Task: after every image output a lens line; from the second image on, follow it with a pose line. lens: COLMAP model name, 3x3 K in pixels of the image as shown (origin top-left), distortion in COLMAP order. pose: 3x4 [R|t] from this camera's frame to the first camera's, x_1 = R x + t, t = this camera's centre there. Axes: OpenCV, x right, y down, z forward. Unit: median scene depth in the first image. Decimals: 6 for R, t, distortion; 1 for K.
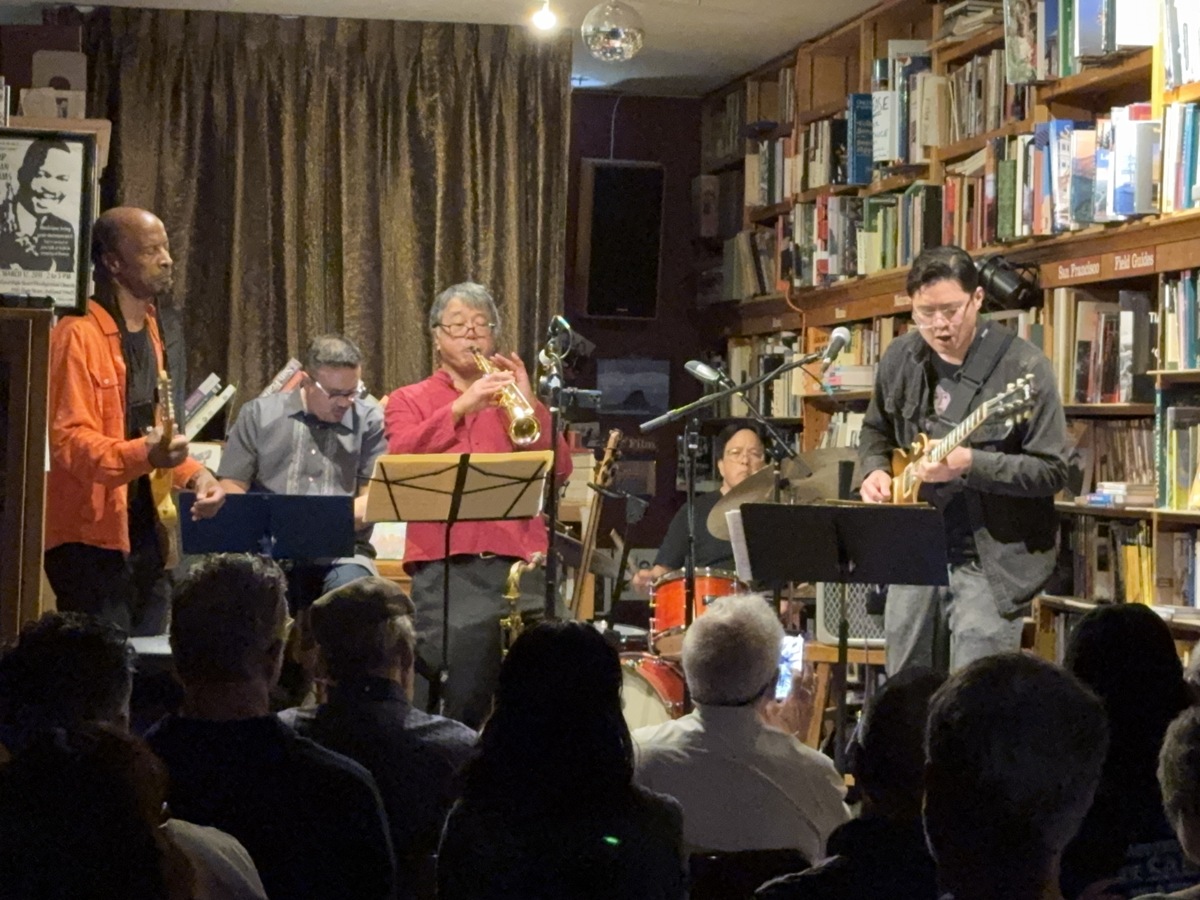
lens RADIAL K [[3223.6, 0, 597.2], [0, 3223.6, 452.2], [0, 0, 1]] dist [0.053913, 0.000000]
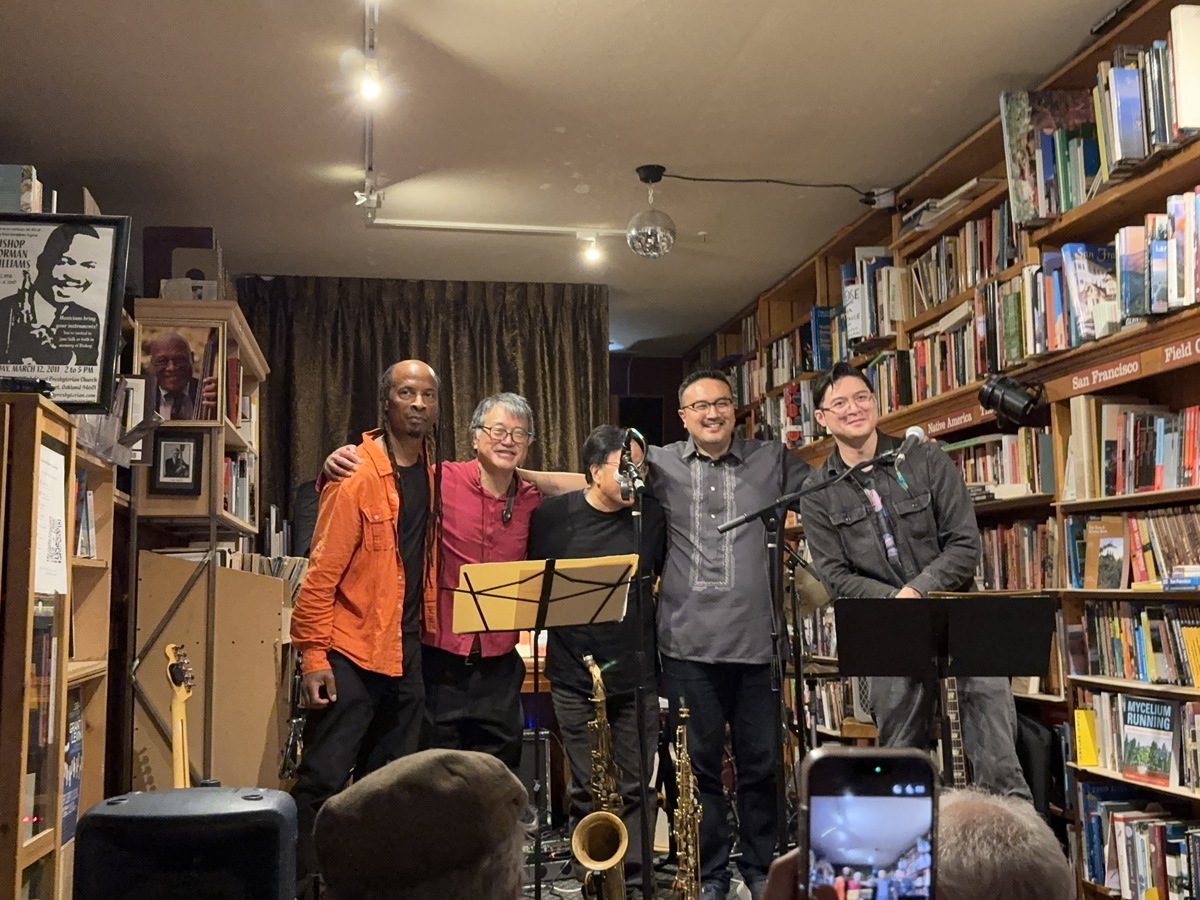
lens RADIAL K [[1330.6, 0, 617.2], [0, 1330.6, 460.0], [0, 0, 1]] dist [0.066915, 0.000000]
pose [[0.998990, -0.040160, 0.020147, -0.023742], [0.041961, 0.994225, -0.098773, 0.009432], [-0.016063, 0.099519, 0.994906, 0.511760]]
